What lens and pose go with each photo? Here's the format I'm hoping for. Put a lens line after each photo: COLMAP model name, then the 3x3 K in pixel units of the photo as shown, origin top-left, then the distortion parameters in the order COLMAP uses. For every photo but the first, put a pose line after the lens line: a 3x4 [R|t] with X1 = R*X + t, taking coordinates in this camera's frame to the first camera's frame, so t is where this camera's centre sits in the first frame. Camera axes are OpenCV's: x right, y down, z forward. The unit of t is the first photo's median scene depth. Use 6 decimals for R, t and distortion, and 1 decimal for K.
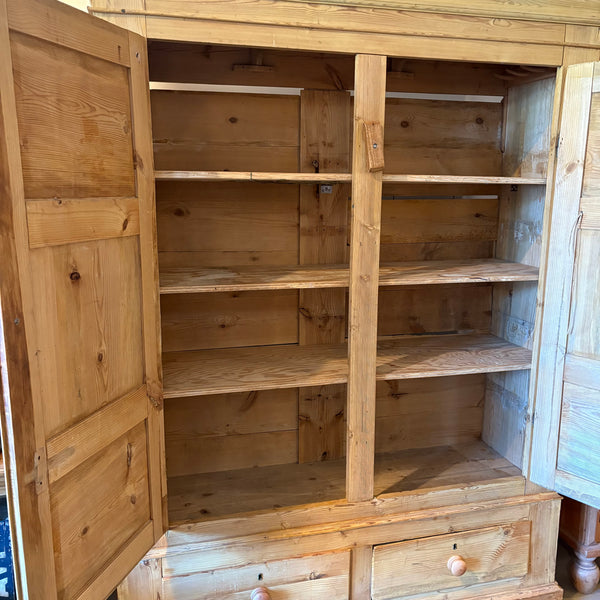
lens RADIAL K [[601.8, 0, 298.1], [0, 601.8, 299.2], [0, 0, 1]] dist [0.027303, 0.000000]
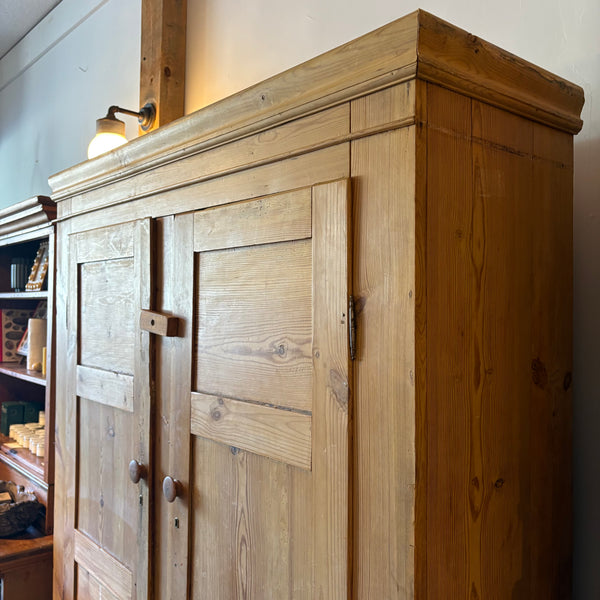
lens RADIAL K [[601.8, 0, 297.6], [0, 601.8, 301.2], [0, 0, 1]] dist [0.027303, 0.000000]
pose [[0.437002, -0.006679, -0.899436, 0.852426], [-0.172787, 0.980725, -0.091233, -0.216207], [0.882708, 0.195279, 0.427425, 0.734488]]
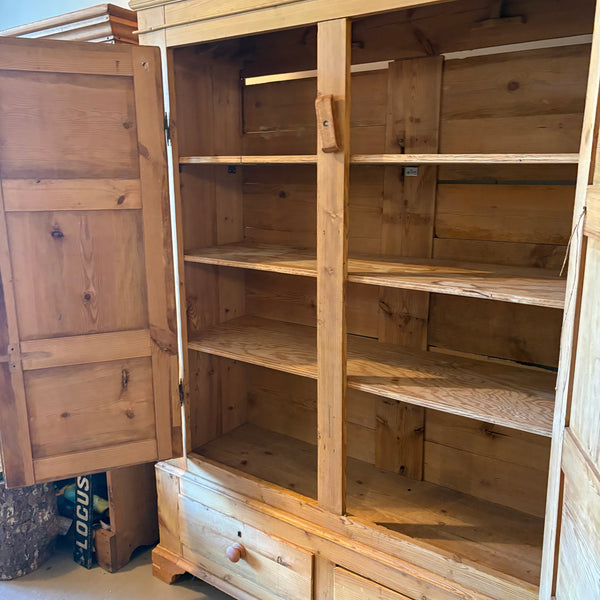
lens RADIAL K [[601.8, 0, 294.0], [0, 601.8, 301.5], [0, 0, 1]] dist [0.027303, 0.000000]
pose [[0.623008, 0.160816, -0.765505, 0.744563], [-0.138311, 0.985866, 0.094544, -0.064038], [0.769890, 0.046976, 0.636445, 0.363566]]
